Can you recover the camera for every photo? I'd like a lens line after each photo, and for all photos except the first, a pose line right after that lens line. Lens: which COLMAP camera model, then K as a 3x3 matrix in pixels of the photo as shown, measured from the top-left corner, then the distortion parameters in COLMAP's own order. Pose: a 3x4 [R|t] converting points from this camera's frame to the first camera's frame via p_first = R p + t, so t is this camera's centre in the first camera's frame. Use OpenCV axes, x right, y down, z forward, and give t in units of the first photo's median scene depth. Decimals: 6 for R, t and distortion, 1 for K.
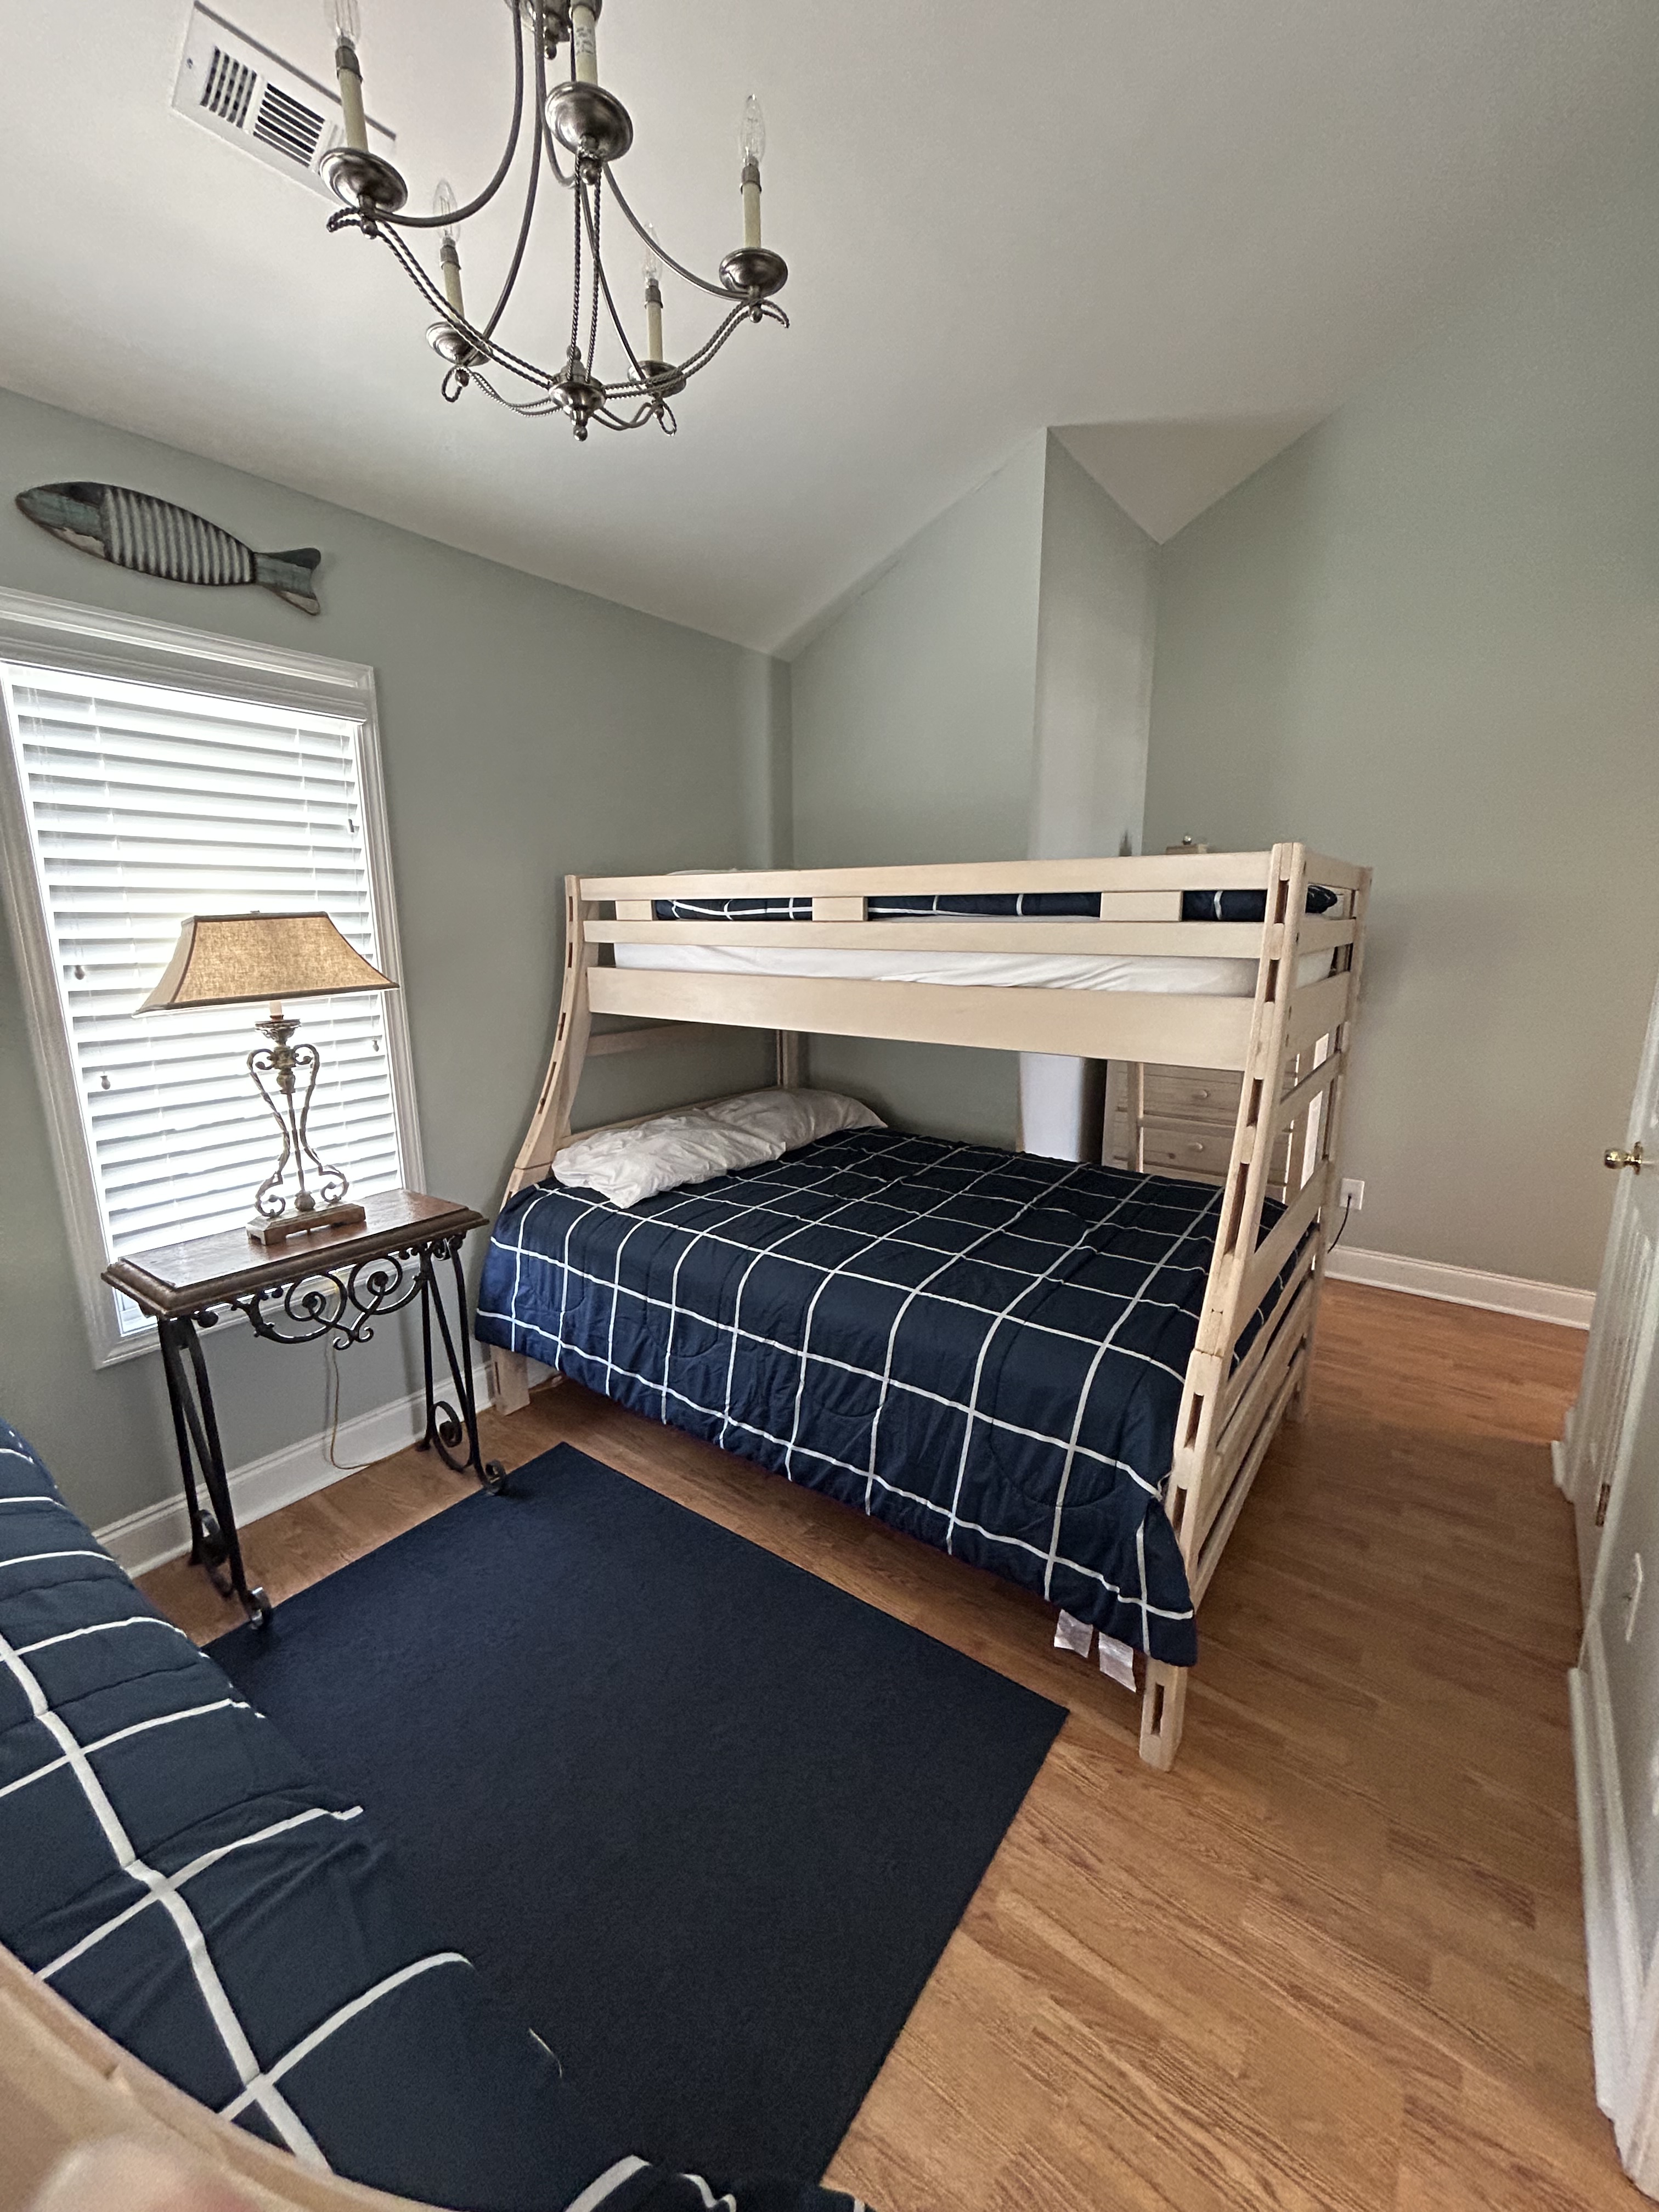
lens RADIAL K [[894.4, 0, 833.3], [0, 894.4, 1100.3], [0, 0, 1]] dist [0.000916, 0.000930]
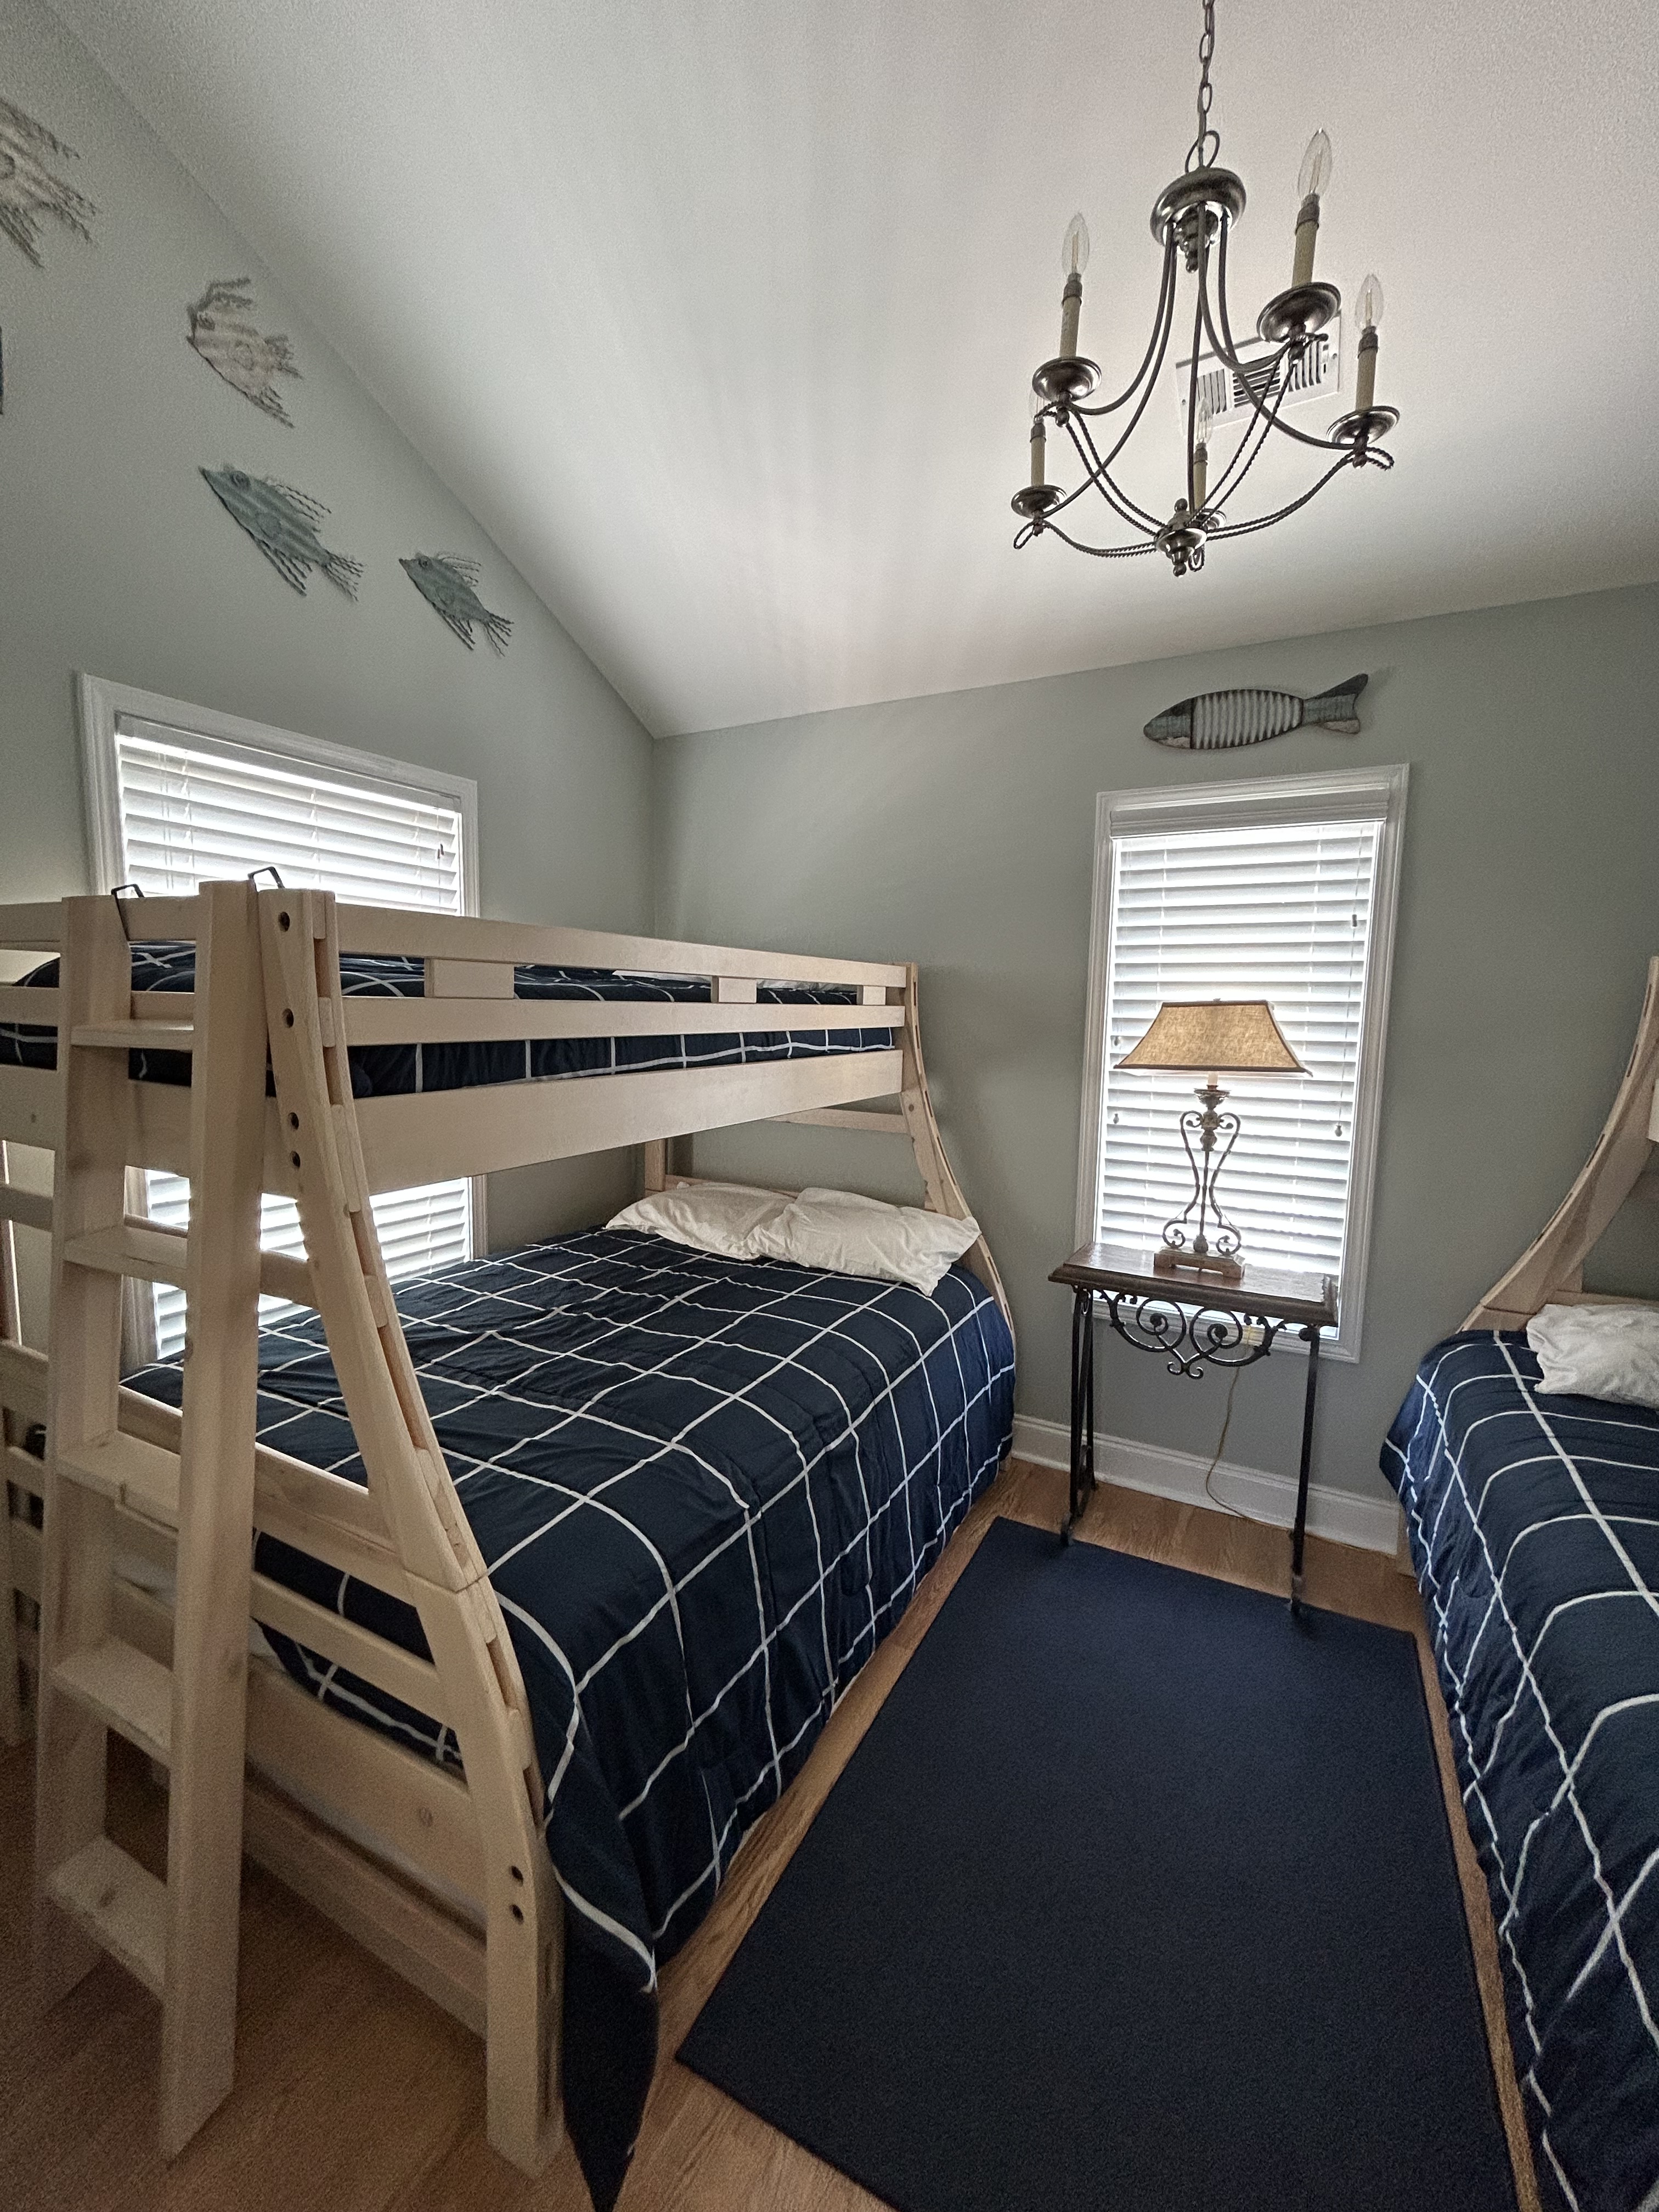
lens RADIAL K [[894.4, 0, 832.1], [0, 894.4, 1101.6], [0, 0, 1]] dist [0.000916, 0.000930]
pose [[0.147772, 0.114728, -0.982345, 0.467725], [-0.216051, 0.973005, 0.081137, -0.059687], [0.965135, 0.200247, 0.168570, 0.304940]]
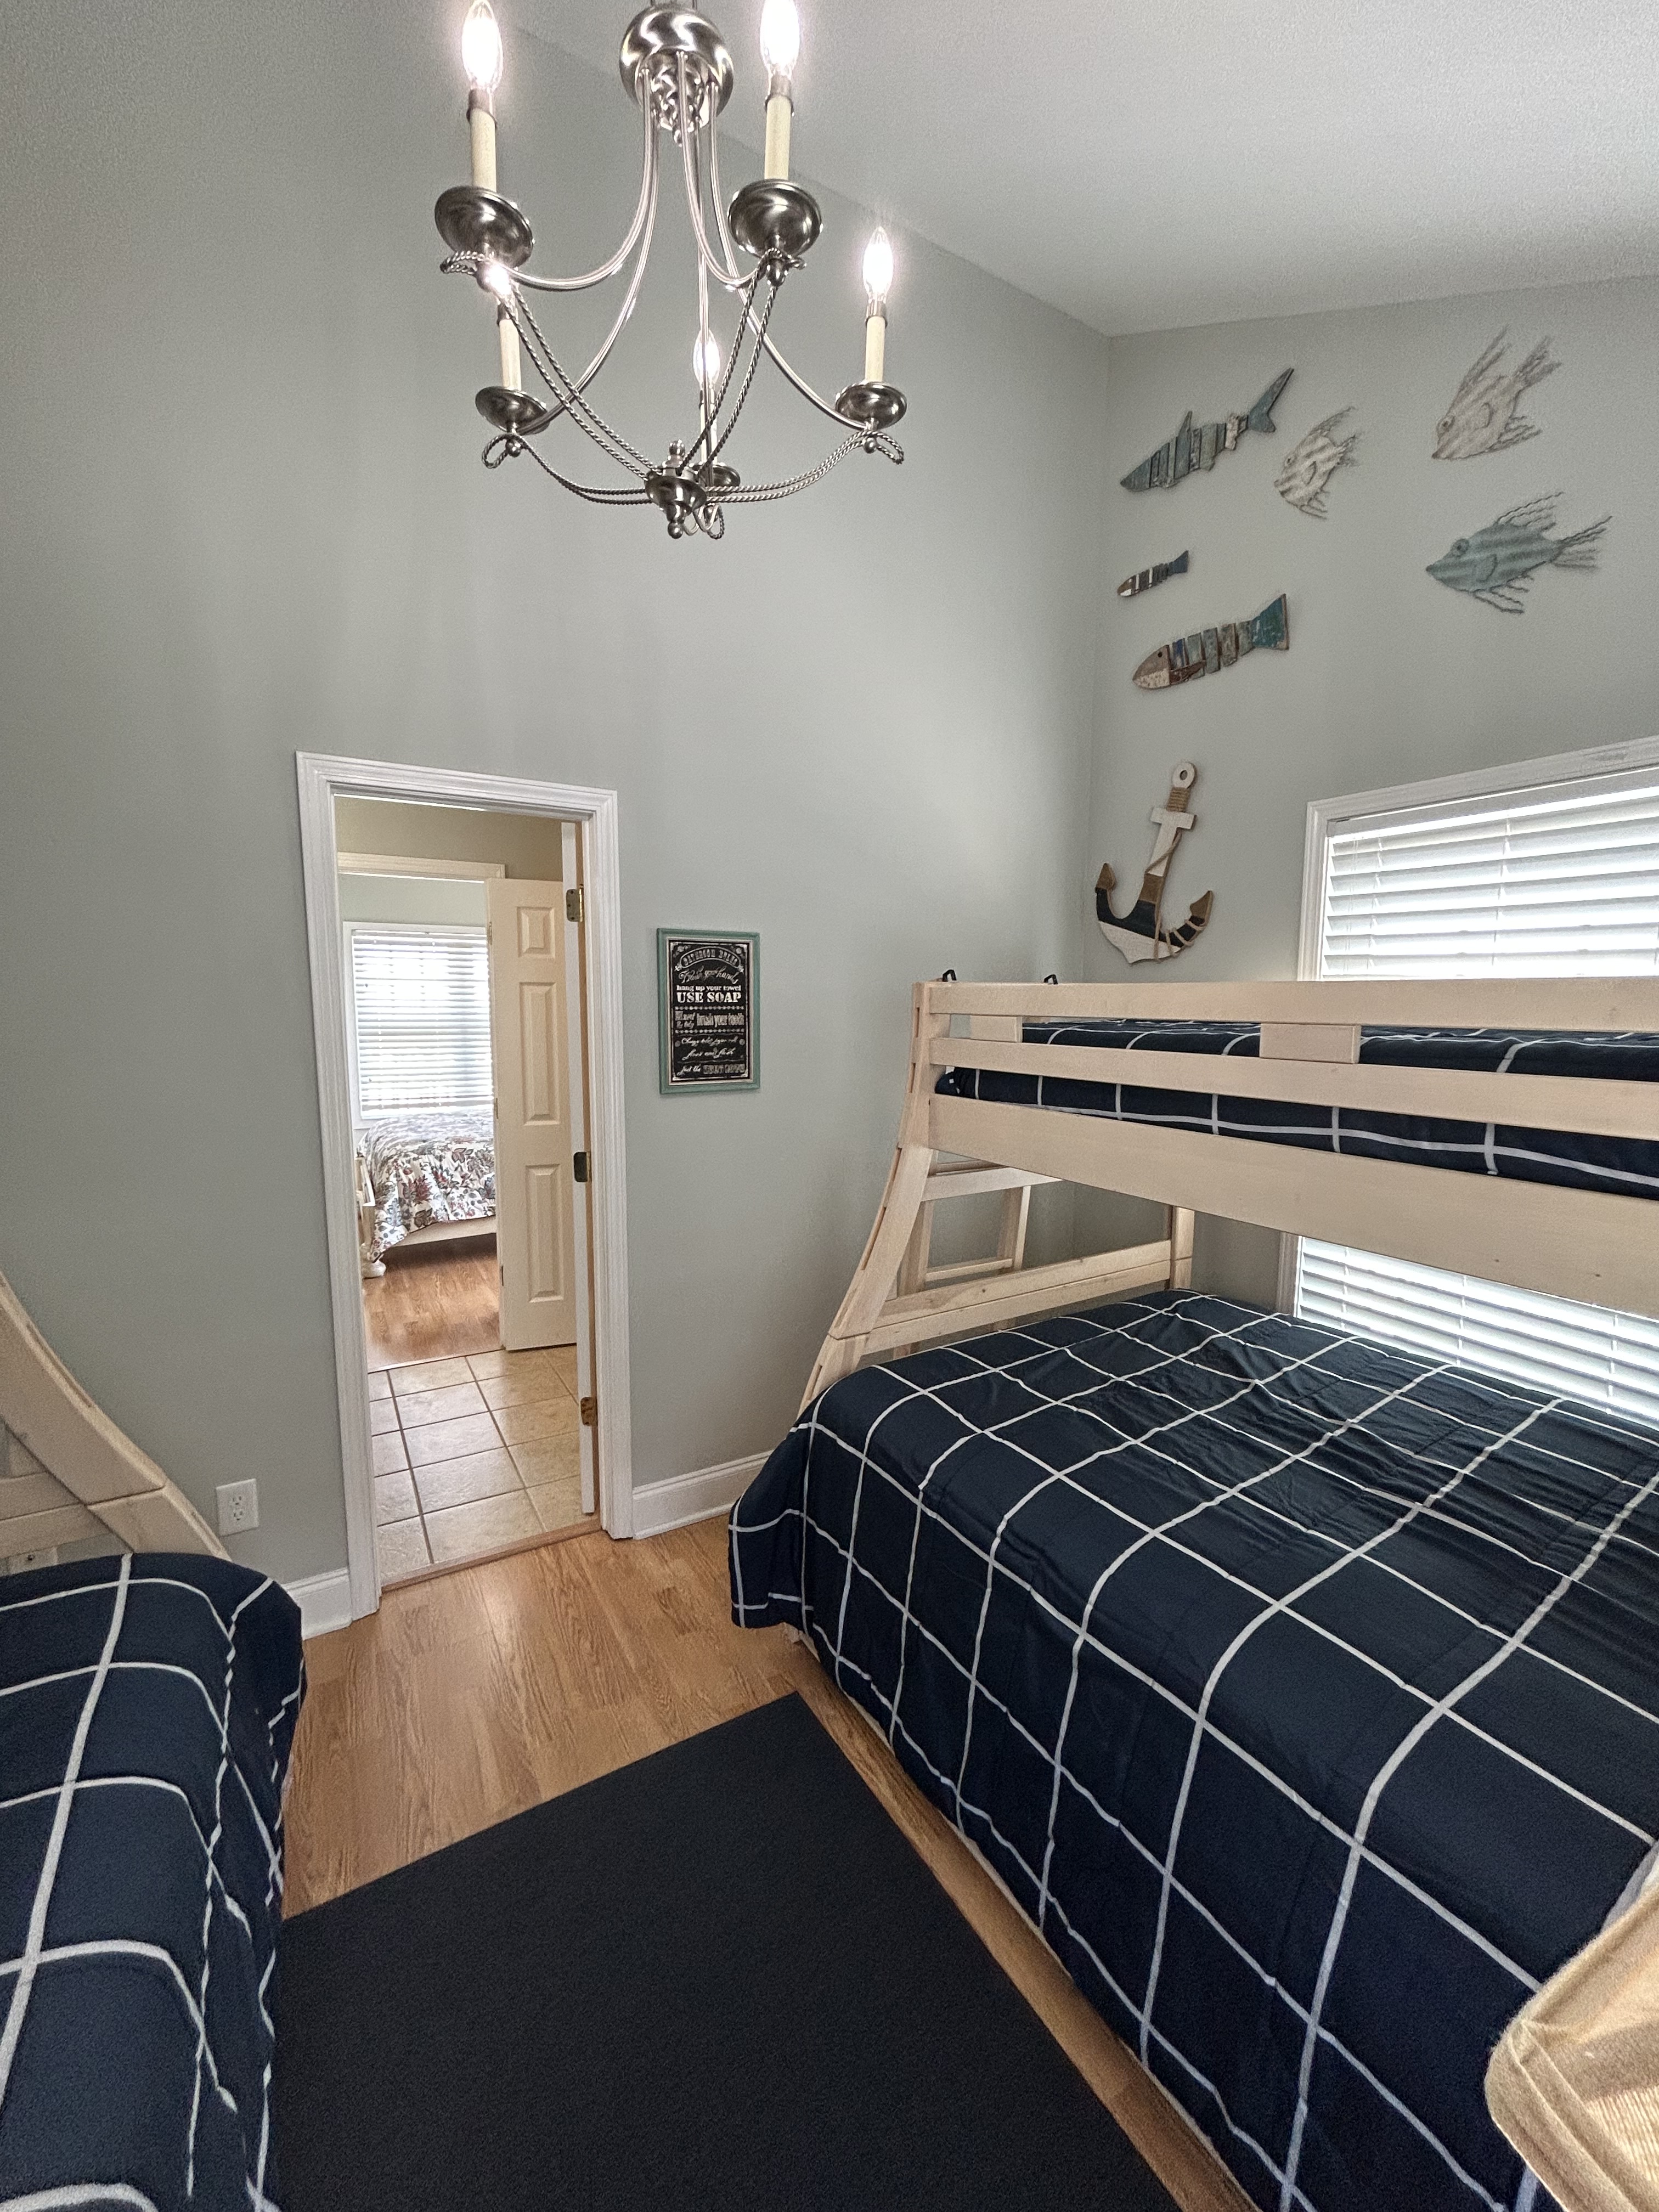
lens RADIAL K [[894.4, 0, 822.4], [0, 894.4, 1099.3], [0, 0, 1]] dist [0.000916, 0.000930]
pose [[-0.921866, -0.043554, 0.385052, -0.454481], [0.076102, 0.953965, 0.290102, -0.261495], [-0.379961, 0.296739, -0.876114, 1.096883]]
